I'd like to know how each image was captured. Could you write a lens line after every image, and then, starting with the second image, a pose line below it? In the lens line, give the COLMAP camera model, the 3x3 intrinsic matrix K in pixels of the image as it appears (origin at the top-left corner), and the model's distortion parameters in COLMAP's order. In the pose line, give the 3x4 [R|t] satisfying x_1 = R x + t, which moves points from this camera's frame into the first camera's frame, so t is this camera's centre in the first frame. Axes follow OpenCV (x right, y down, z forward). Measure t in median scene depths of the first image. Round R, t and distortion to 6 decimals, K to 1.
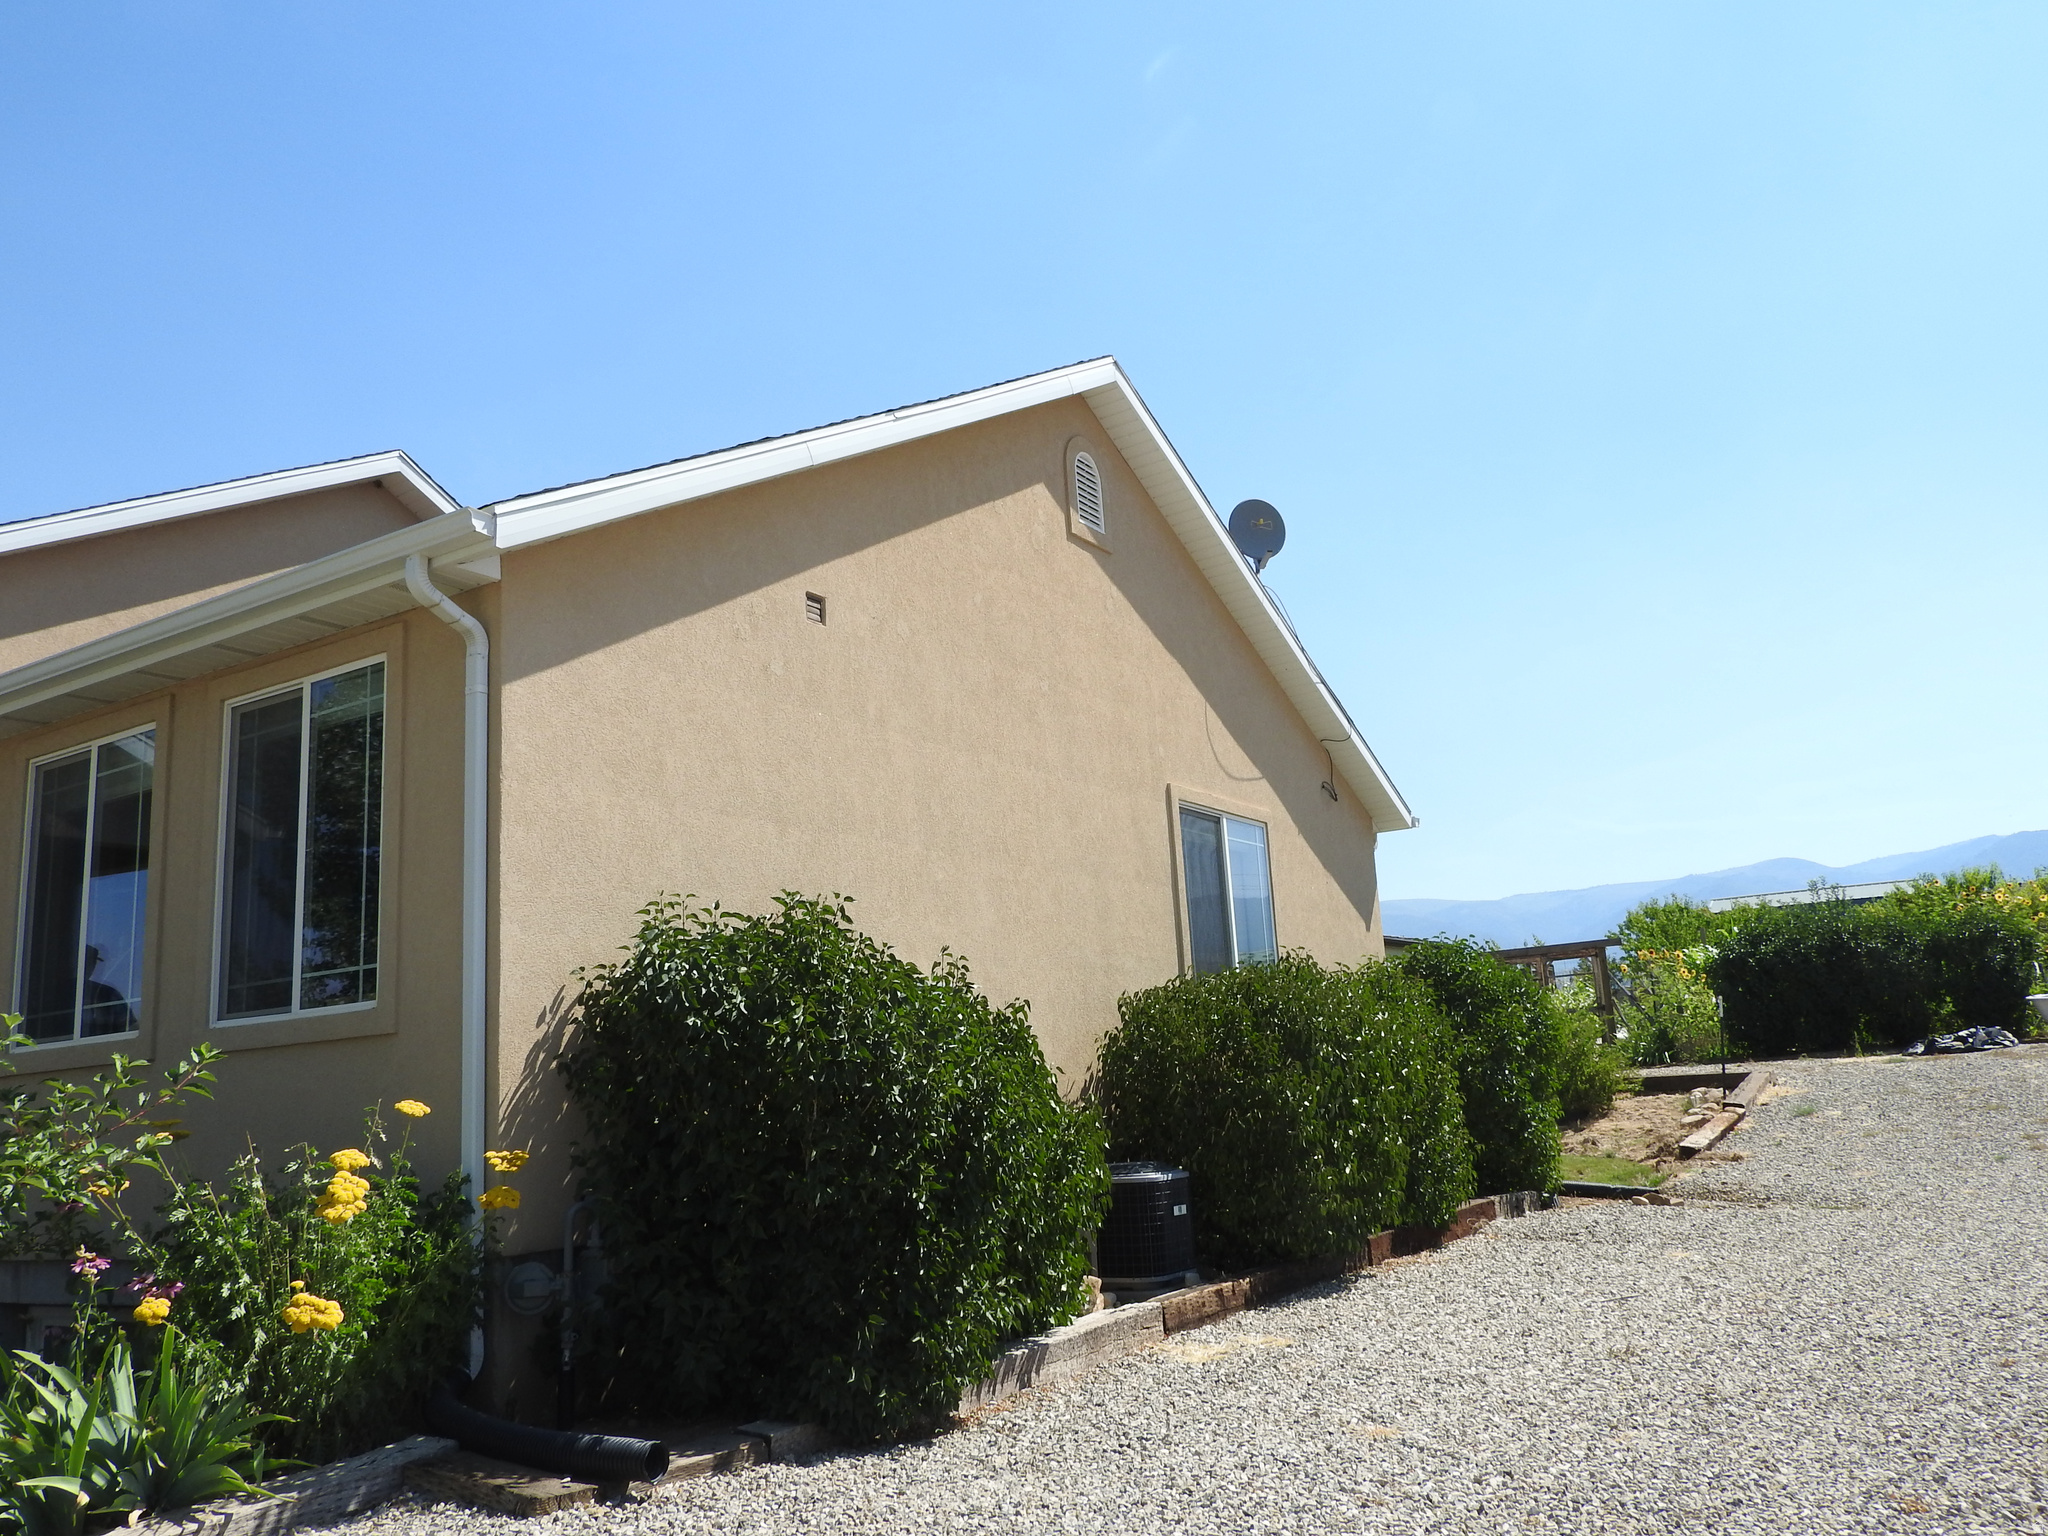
lens RADIAL K [[1635.4, 0, 1024.0], [0, 1635.4, 768.0], [0, 0, 1]] dist [0.002013, 0.010746]
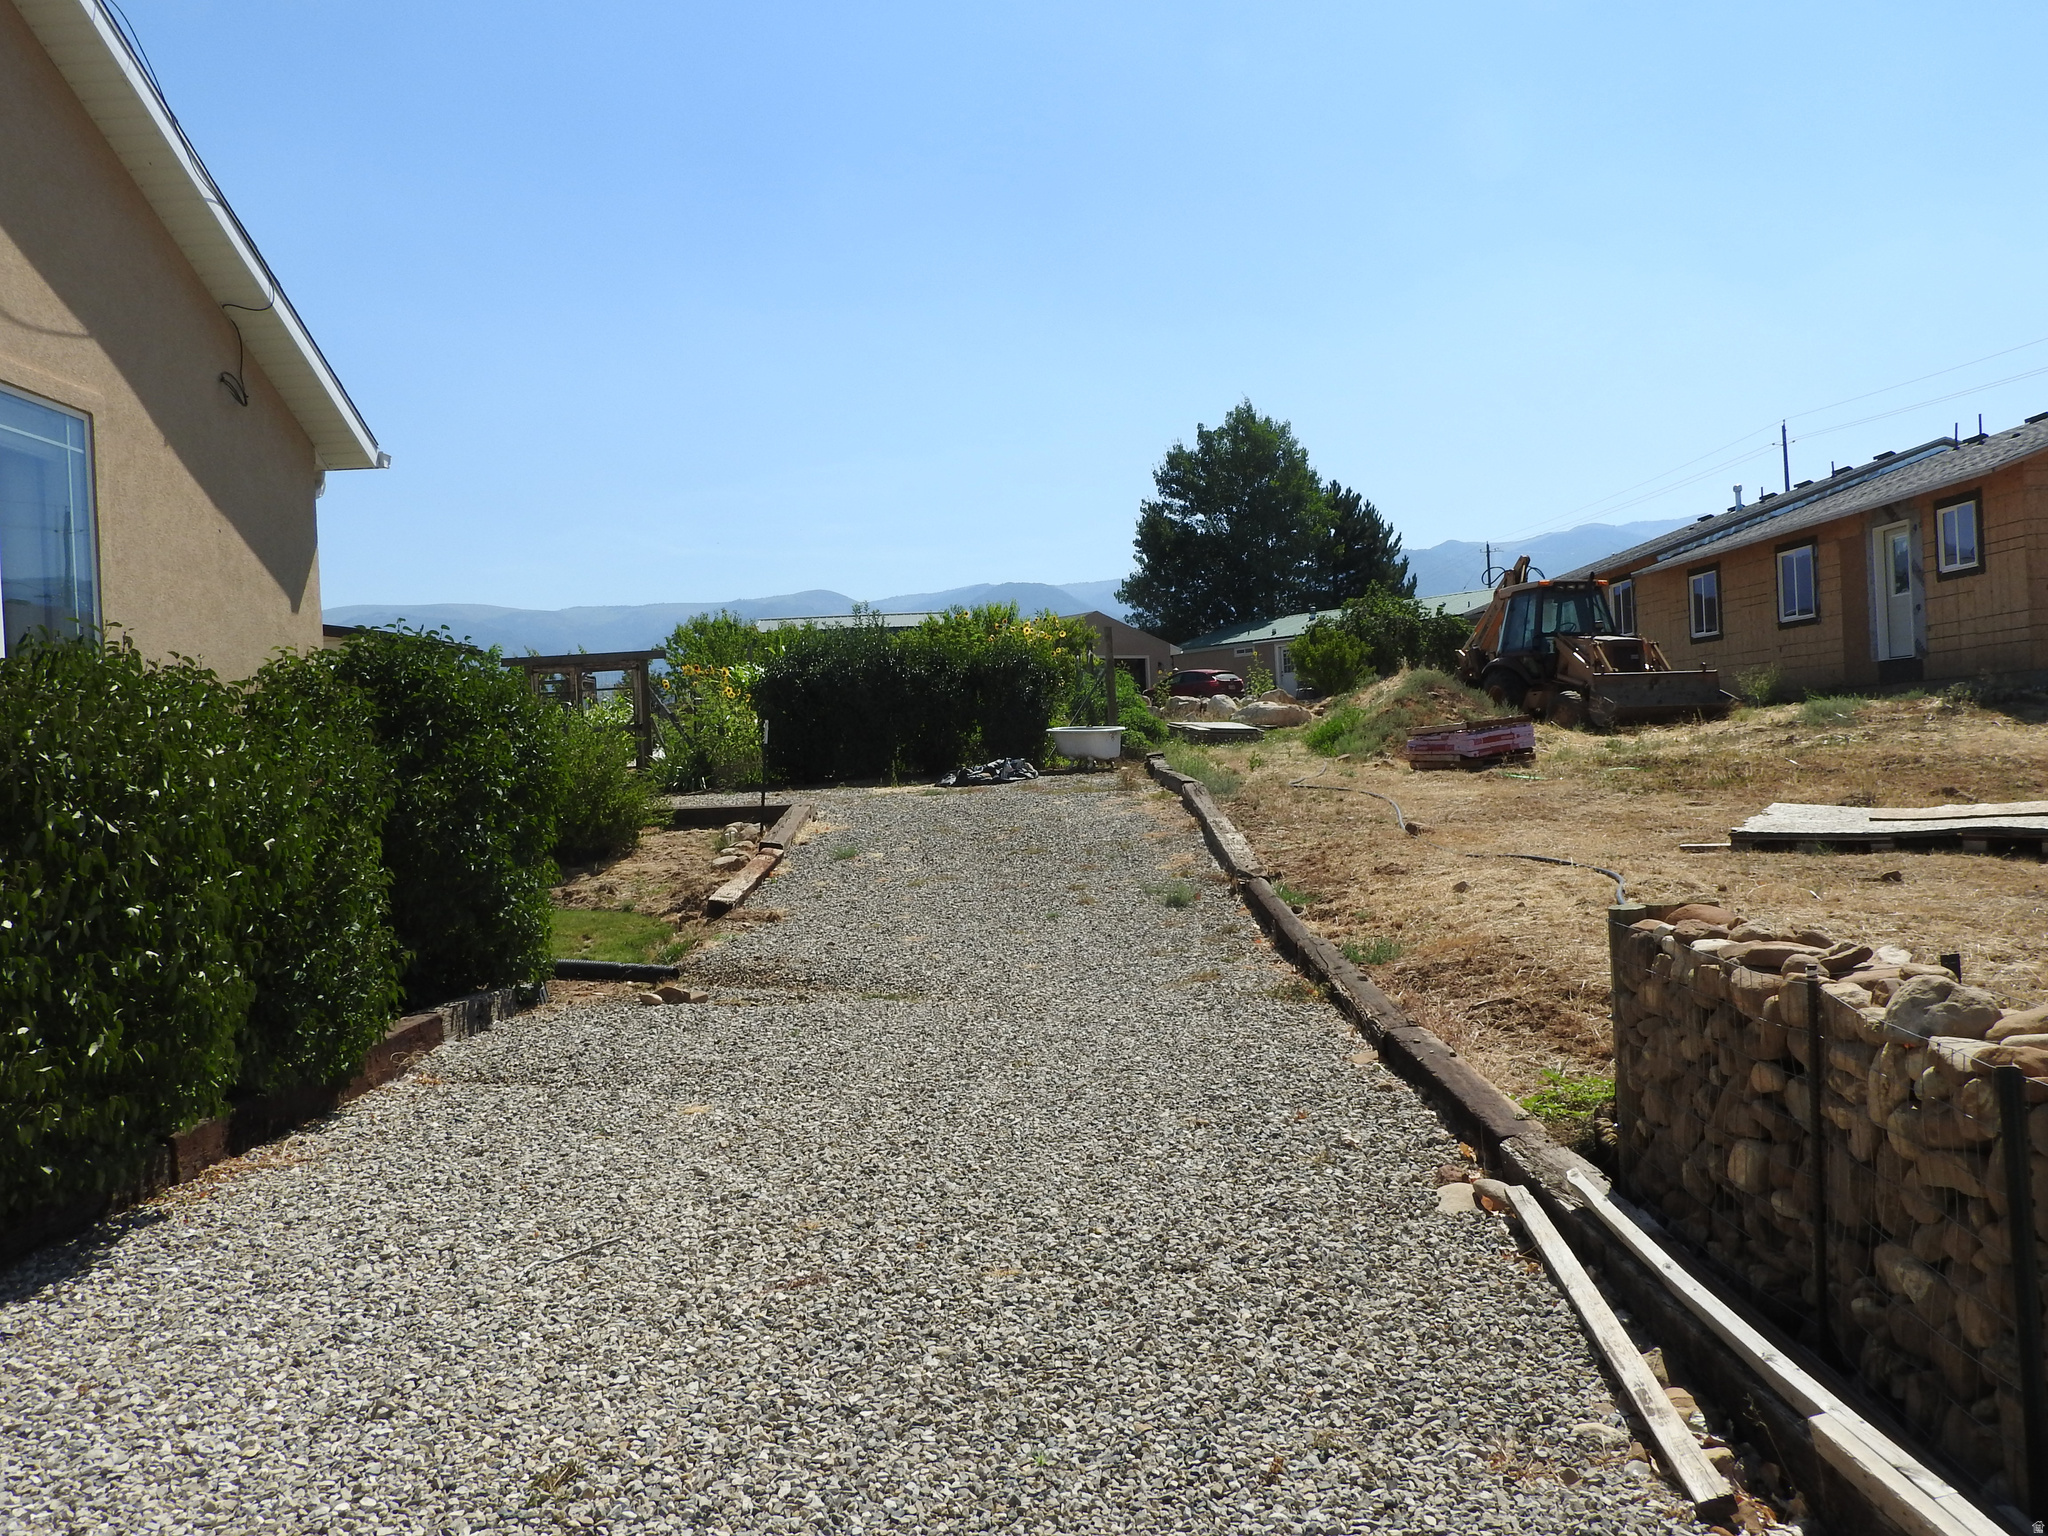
lens RADIAL K [[1635.4, 0, 1024.0], [0, 1635.4, 768.0], [0, 0, 1]] dist [0.002013, 0.010746]
pose [[0.845873, 0.016572, 0.533126, 0.082341], [-0.109942, 0.983471, 0.143866, 0.025556], [-0.521930, -0.180306, 0.833714, 0.210741]]
